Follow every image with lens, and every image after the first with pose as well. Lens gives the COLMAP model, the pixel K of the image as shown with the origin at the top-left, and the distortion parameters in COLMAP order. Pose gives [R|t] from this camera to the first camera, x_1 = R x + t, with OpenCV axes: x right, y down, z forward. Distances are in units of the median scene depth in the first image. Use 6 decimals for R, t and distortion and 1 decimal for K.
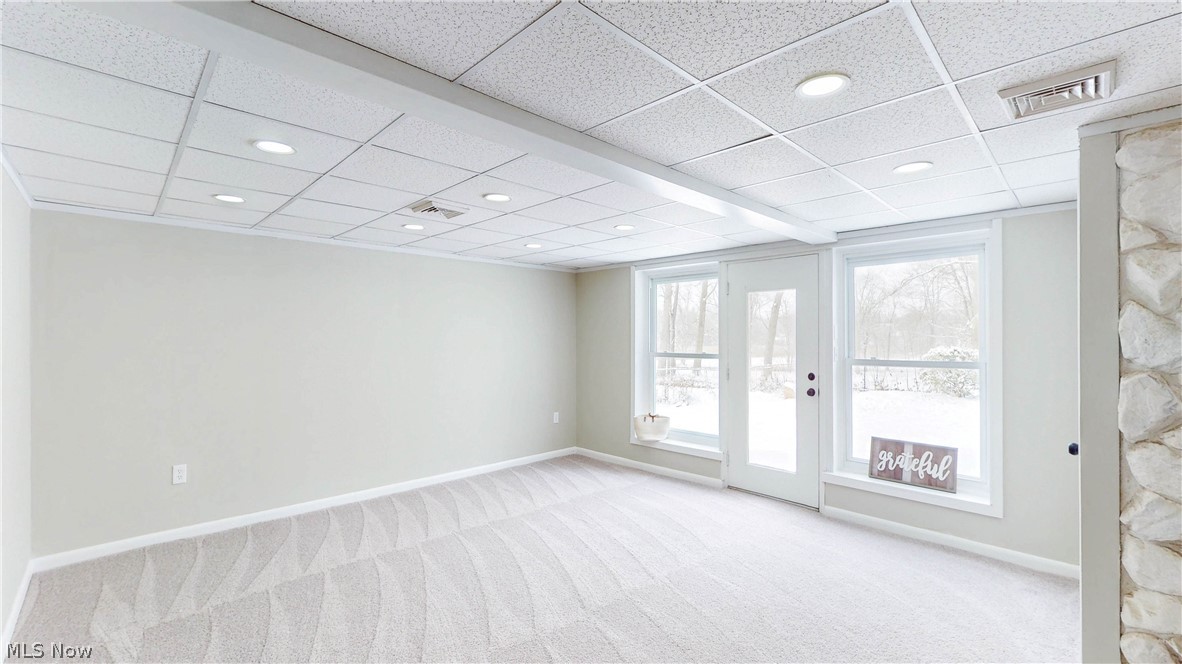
lens RADIAL K [[489.1, 0, 591.9], [0, 489.1, 334.8], [0, 0, 1]] dist [-0.000395, -0.000042]
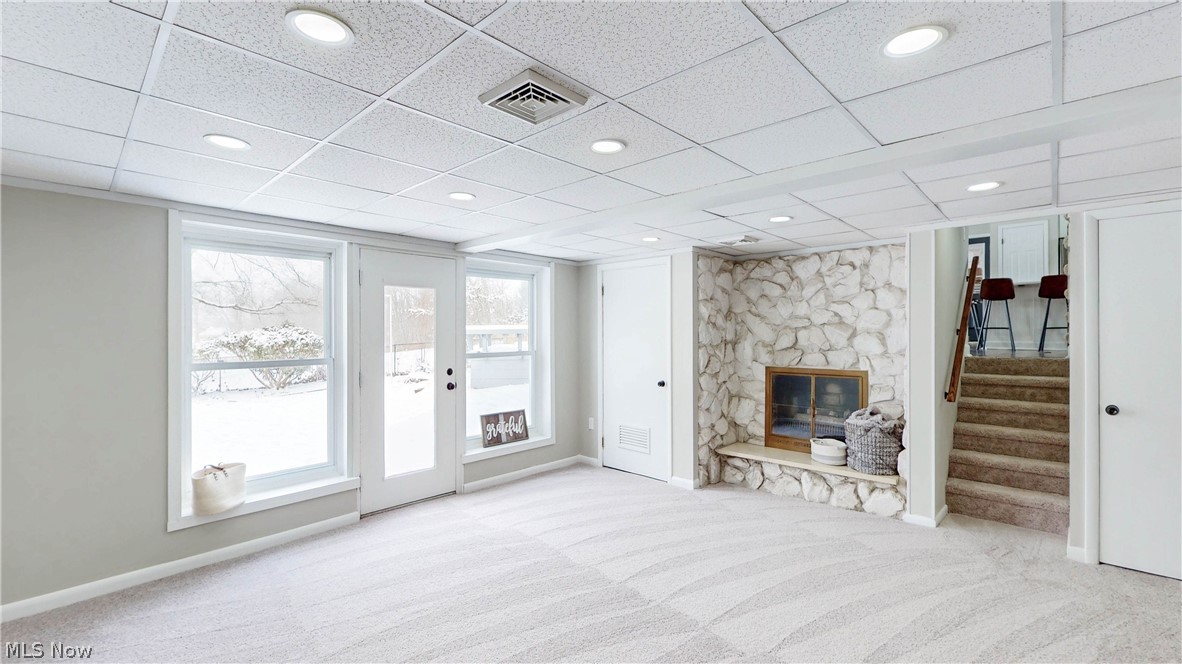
lens RADIAL K [[489.1, 0, 591.9], [0, 489.1, 334.8], [0, 0, 1]] dist [-0.000395, -0.000042]
pose [[-0.035718, -0.004951, 0.999350, -0.677880], [0.002412, 0.999984, 0.005040, -0.001050], [-0.999359, 0.002591, -0.035706, 0.768176]]
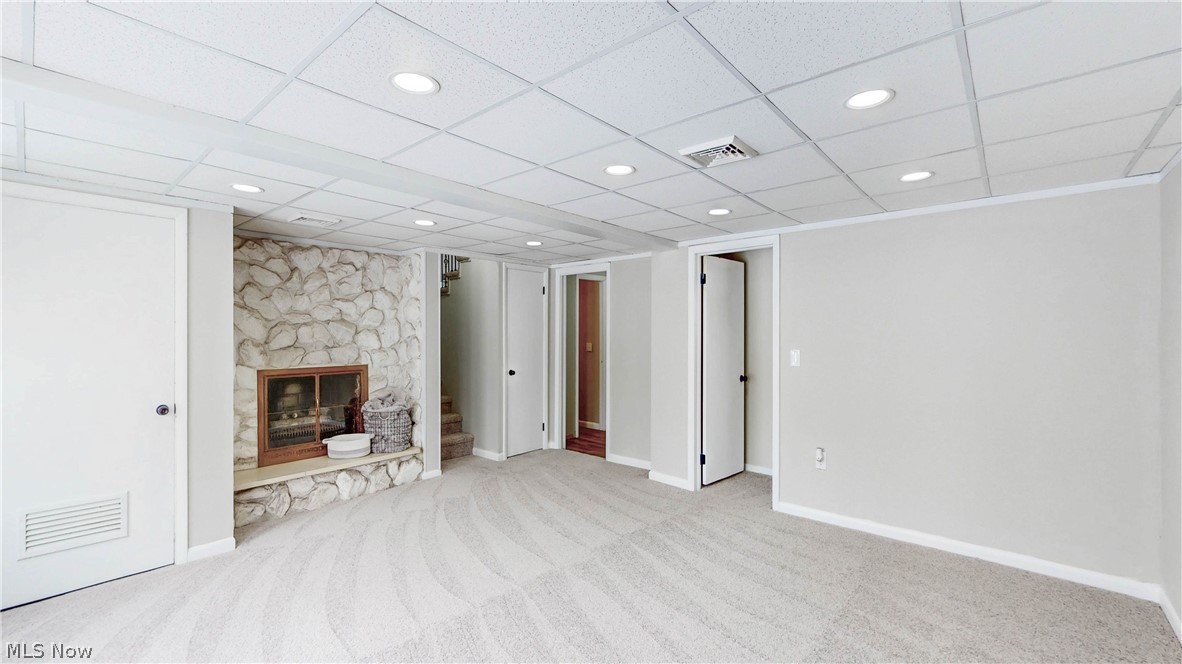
lens RADIAL K [[489.1, 0, 591.9], [0, 489.1, 334.8], [0, 0, 1]] dist [-0.000395, -0.000042]
pose [[-0.996820, -0.001220, -0.079680, -0.061283], [-0.001547, 0.999991, 0.004041, 0.007585], [0.079674, 0.004152, -0.996812, 1.358072]]
